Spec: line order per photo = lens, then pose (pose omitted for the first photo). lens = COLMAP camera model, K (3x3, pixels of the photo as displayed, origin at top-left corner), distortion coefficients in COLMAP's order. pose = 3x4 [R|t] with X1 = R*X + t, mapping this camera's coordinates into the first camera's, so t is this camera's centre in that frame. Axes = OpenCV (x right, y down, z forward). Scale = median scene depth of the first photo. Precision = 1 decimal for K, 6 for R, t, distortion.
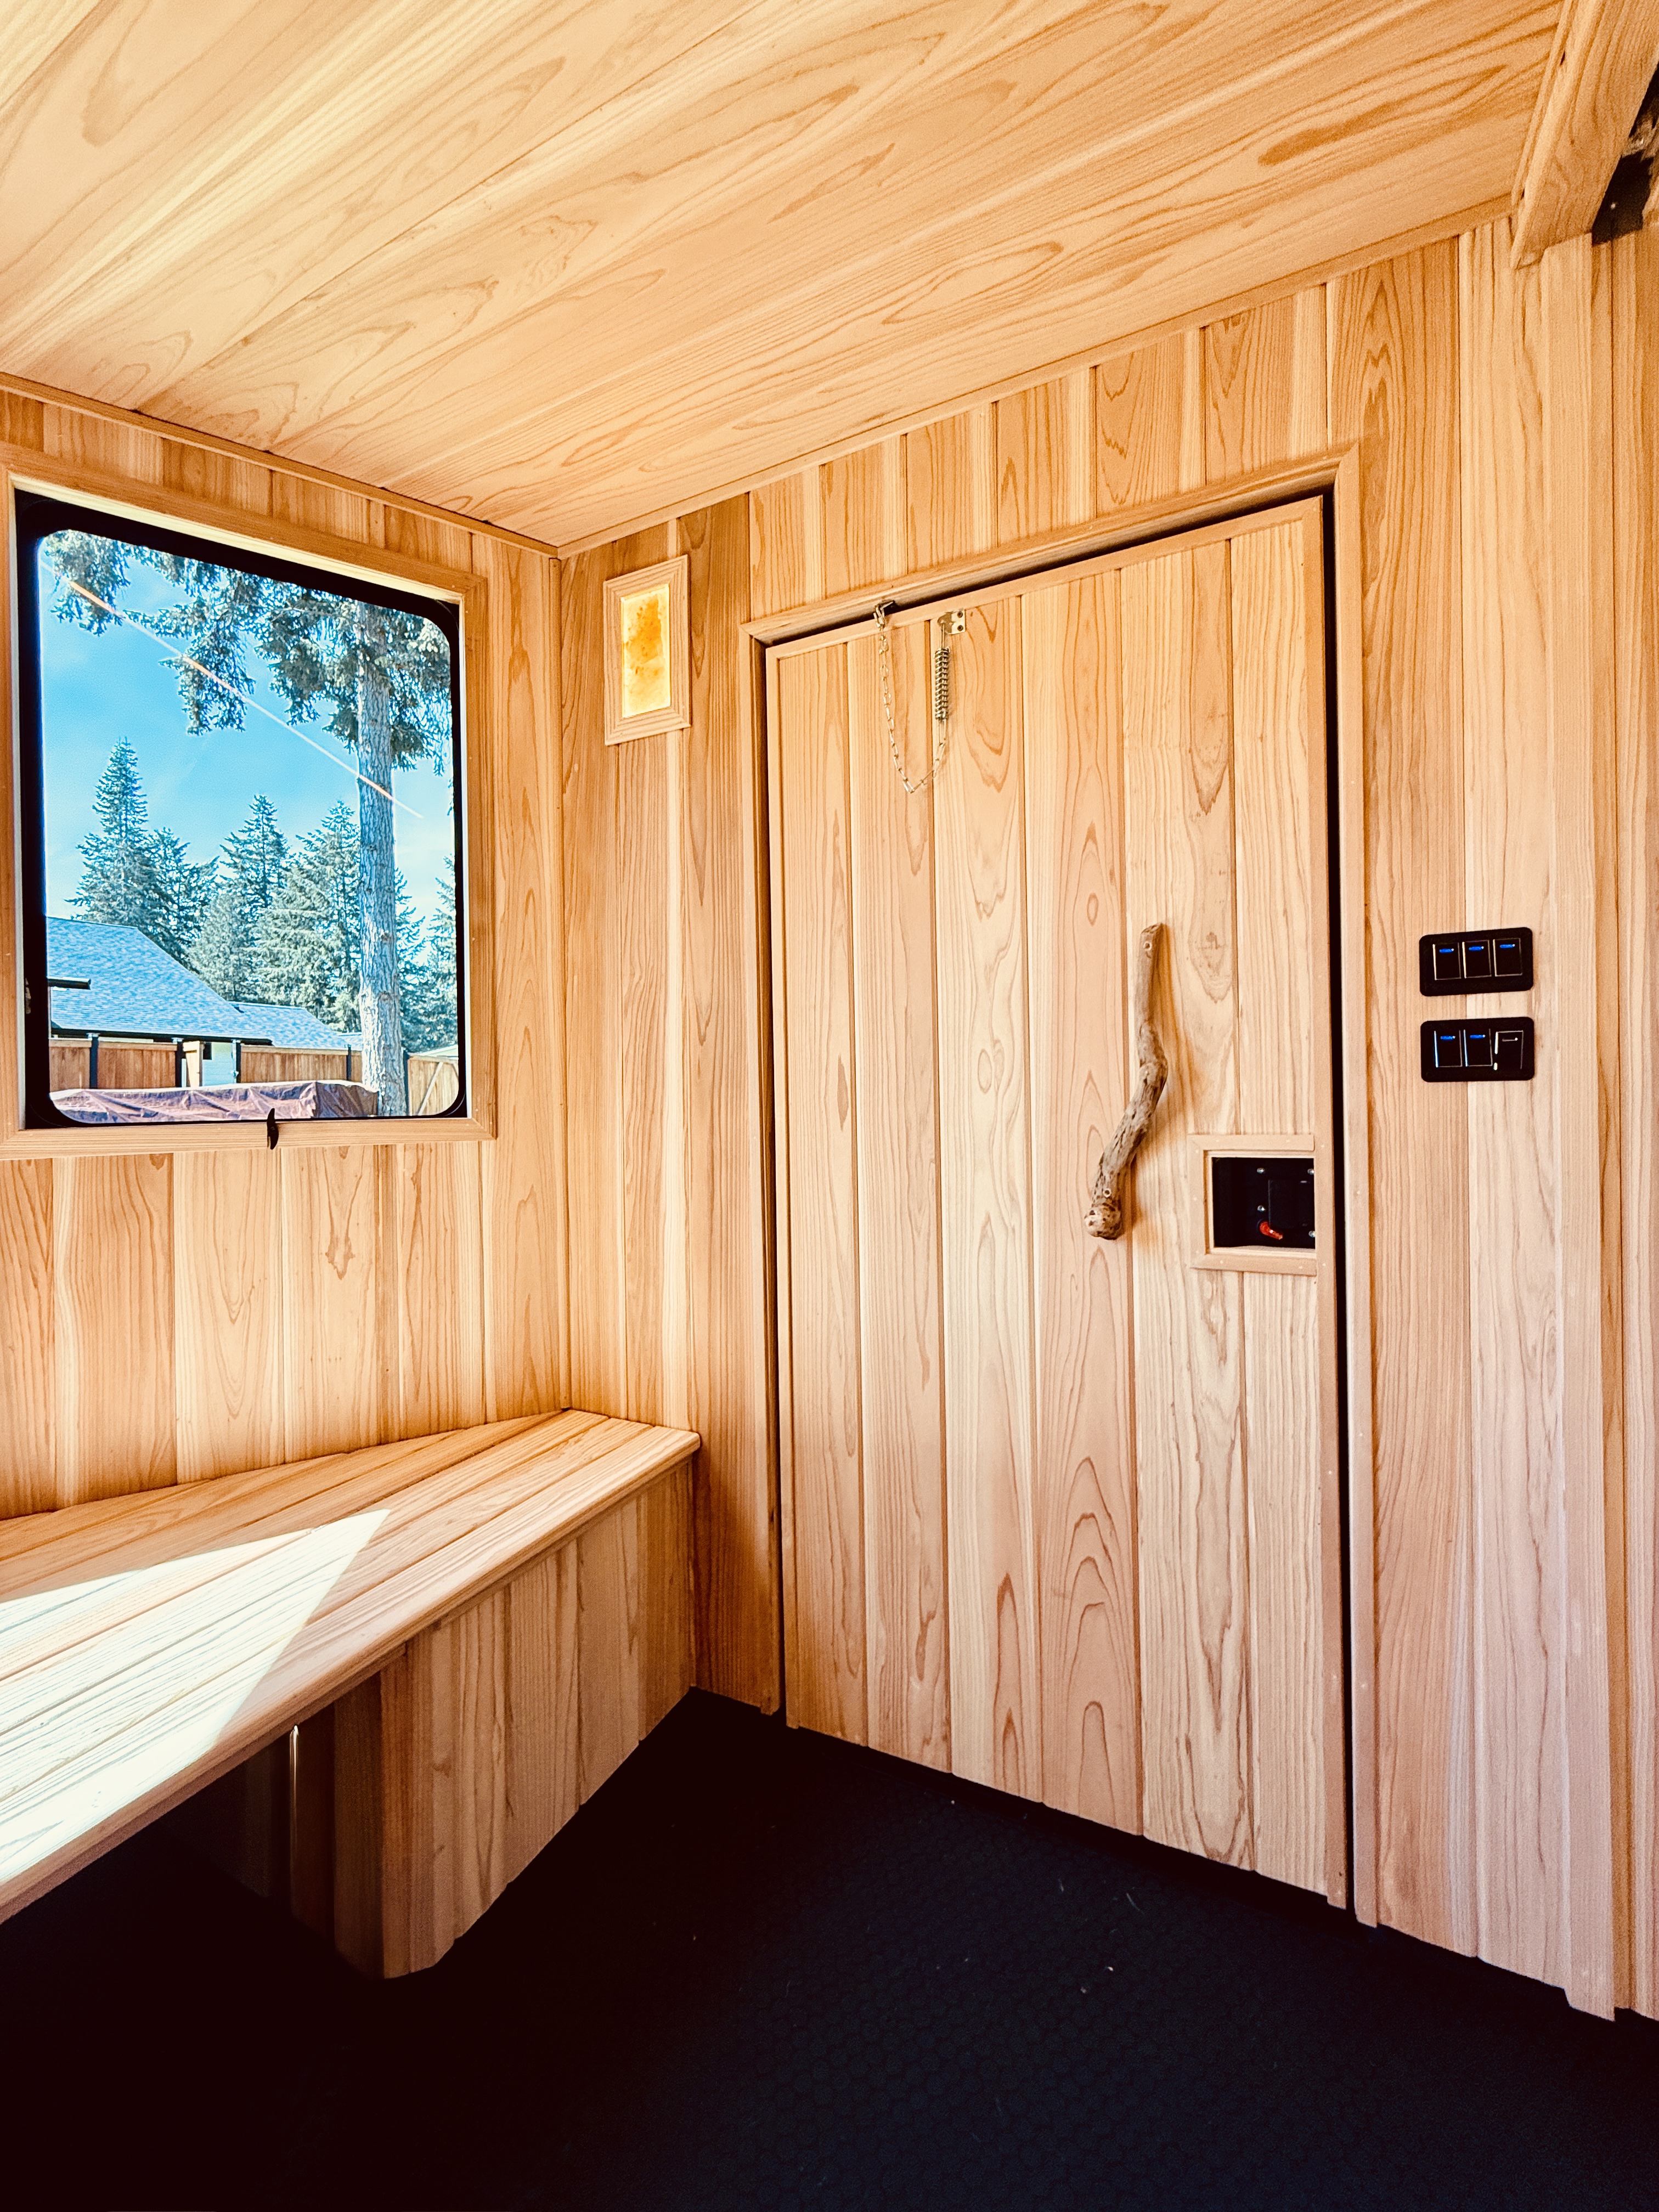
lens RADIAL K [[880.5, 0, 829.1], [0, 880.5, 1100.4], [0, 0, 1]] dist [0.000608, -0.000083]
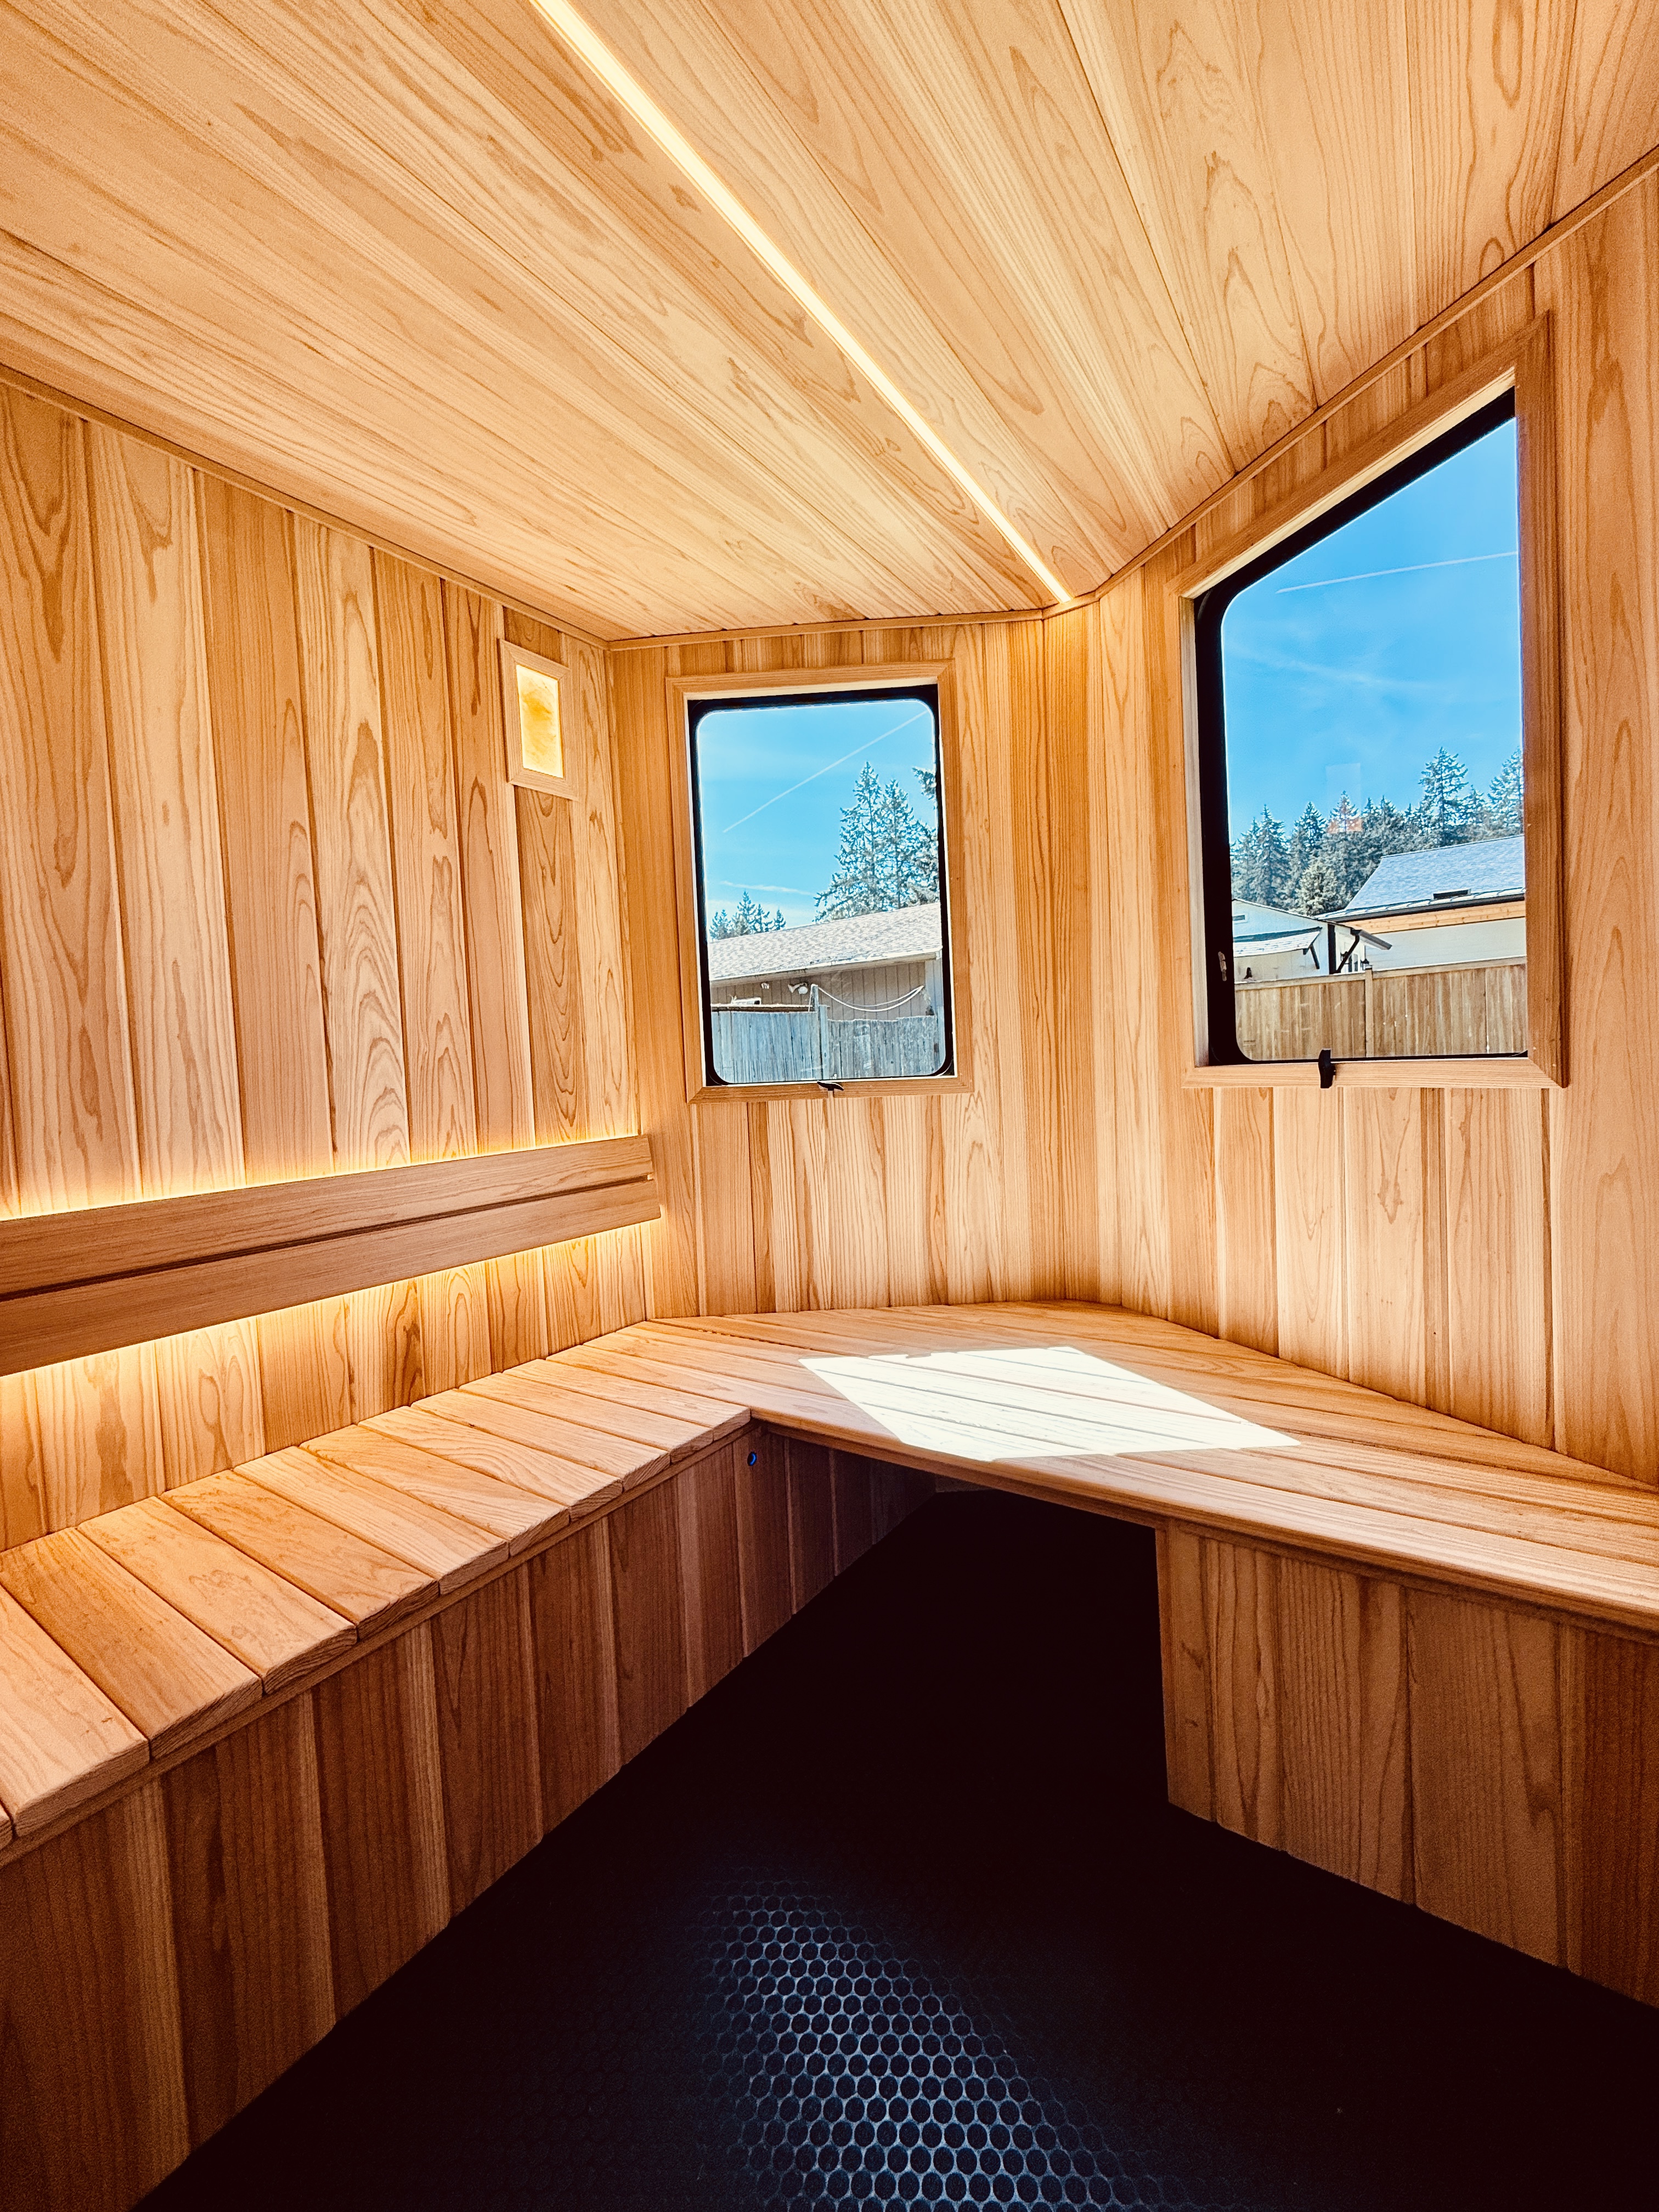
lens RADIAL K [[880.5, 0, 829.1], [0, 880.5, 1100.4], [0, 0, 1]] dist [0.000608, -0.000083]
pose [[-0.162987, 0.066910, -0.984357, 0.532005], [0.053379, 0.996835, 0.058920, -0.025095], [0.985183, -0.042941, -0.166042, 0.590880]]
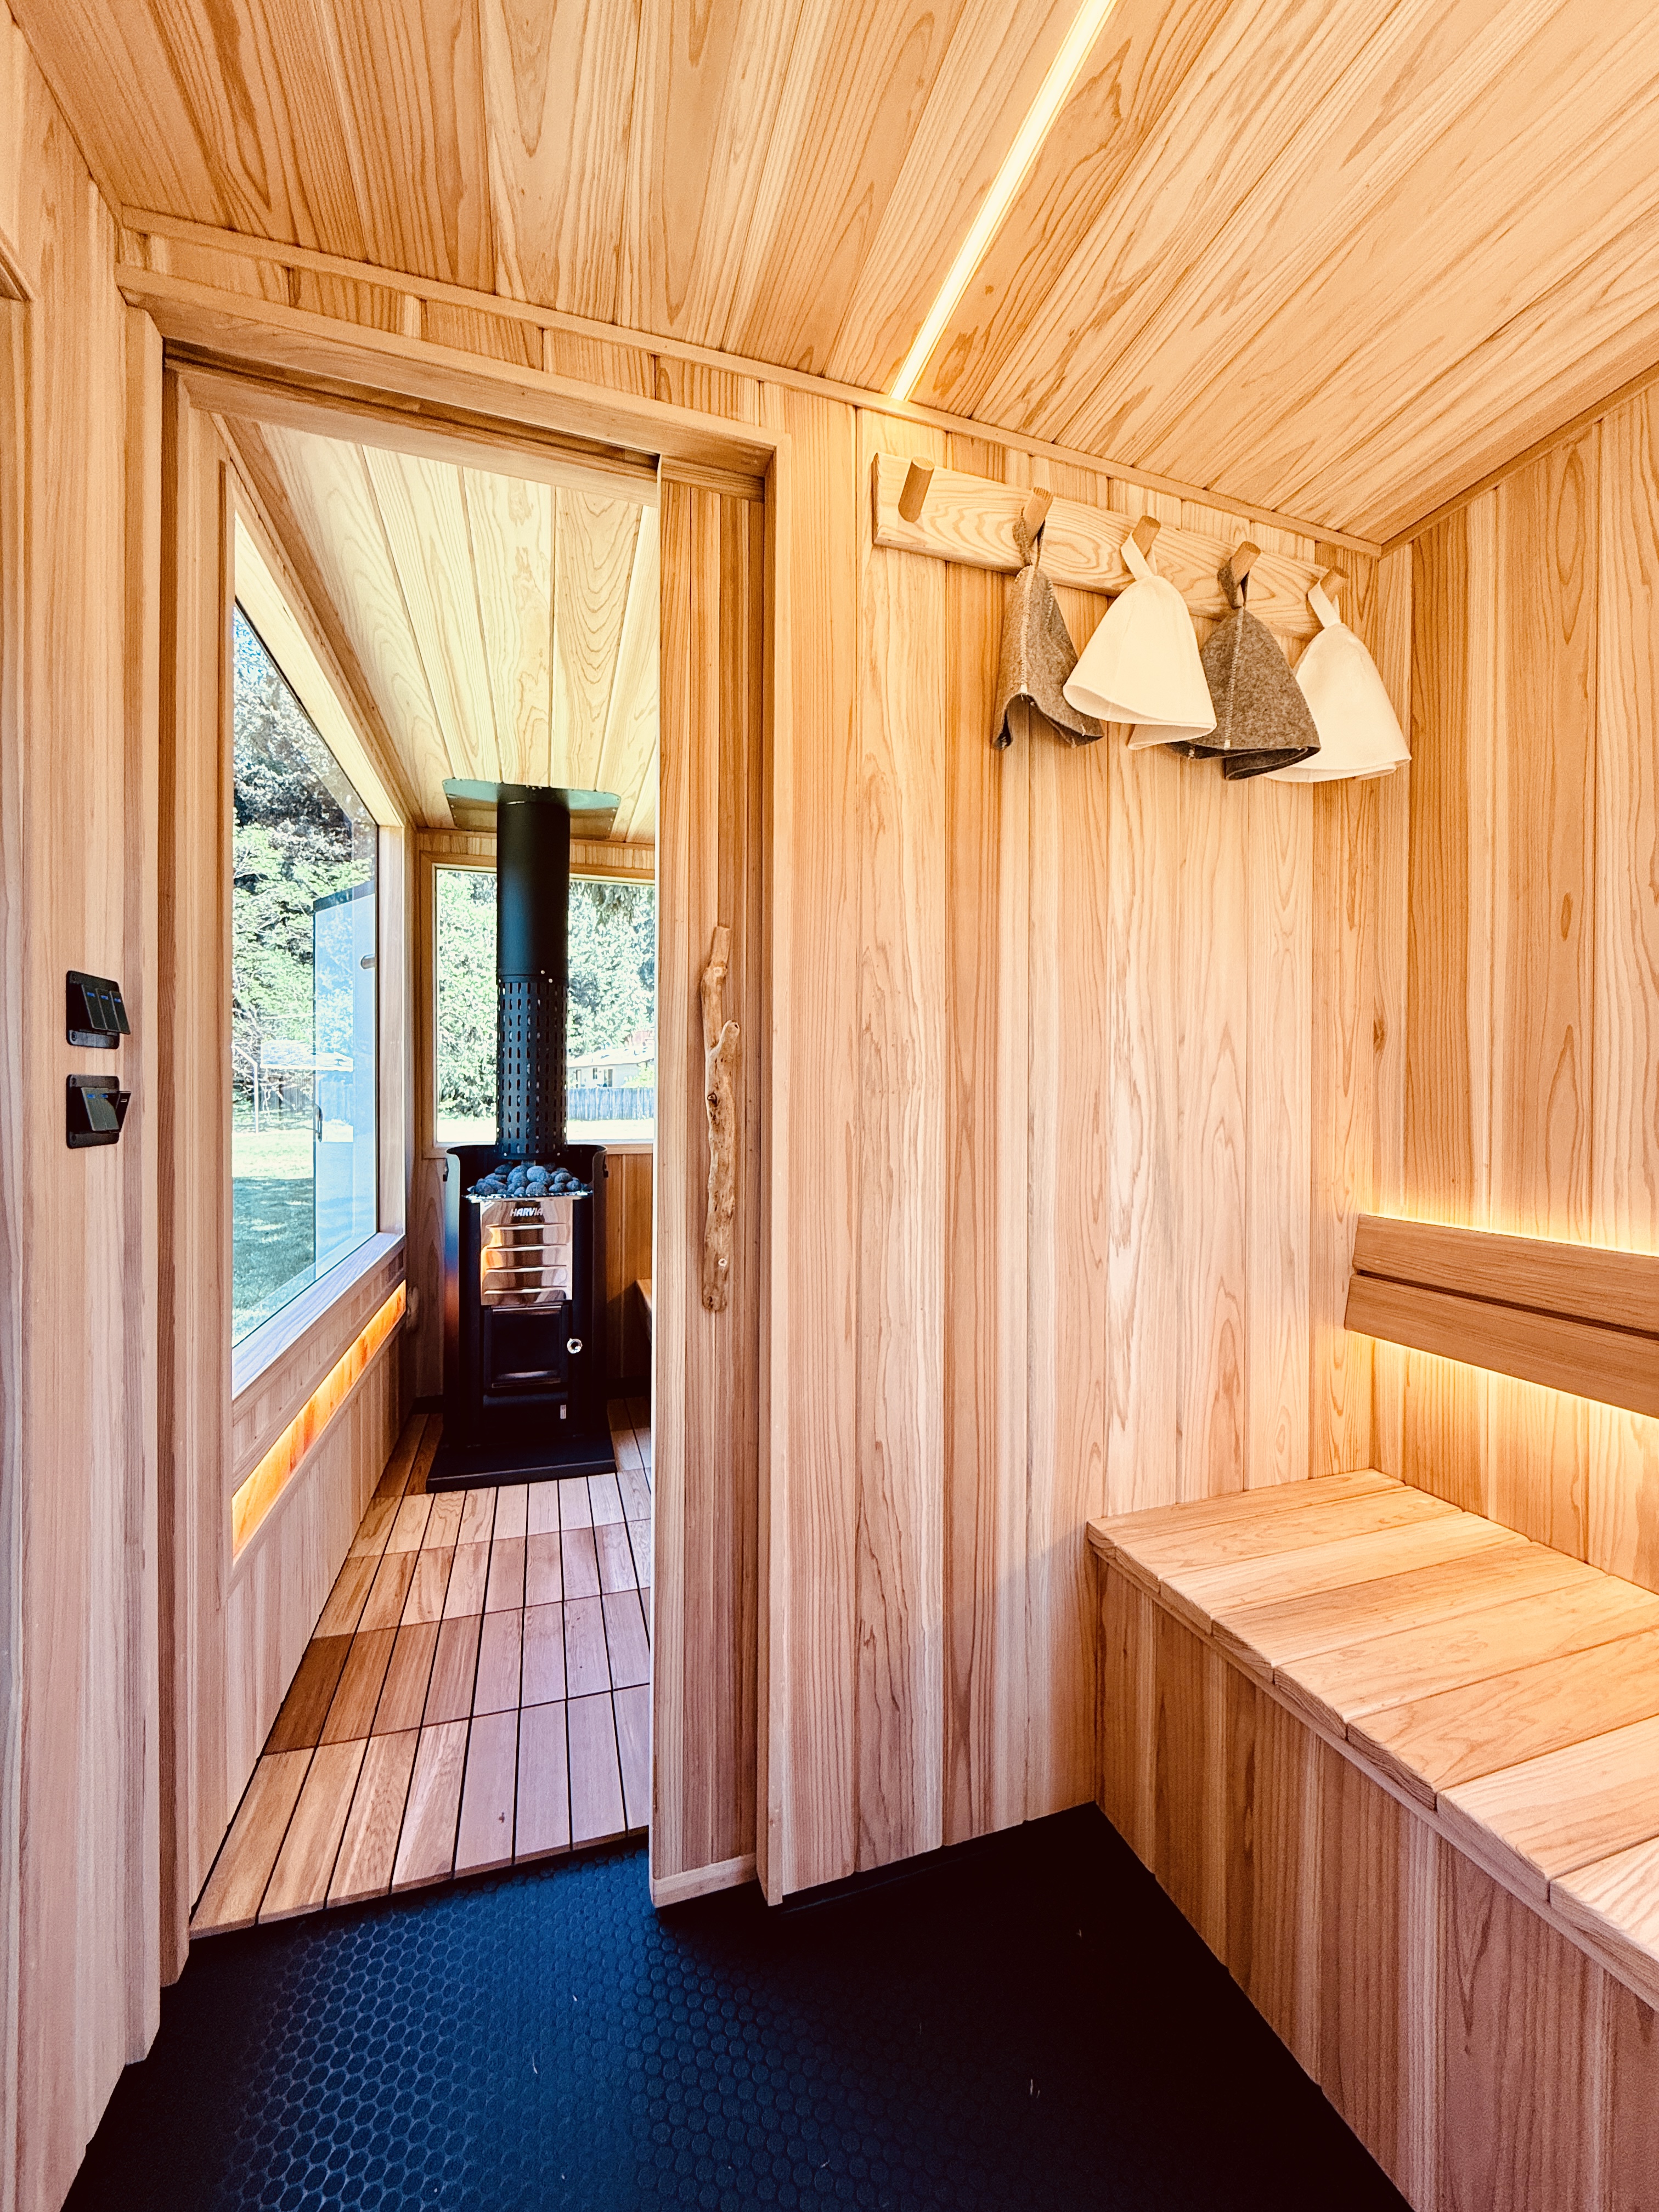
lens RADIAL K [[881.6, 0, 827.7], [0, 881.6, 1100.6], [0, 0, 1]] dist [0.000384, 0.000146]
pose [[-0.690638, 0.006898, 0.723168, -0.317767], [0.004617, 0.999976, -0.005129, -0.045291], [-0.723186, -0.000203, -0.690653, 0.822324]]
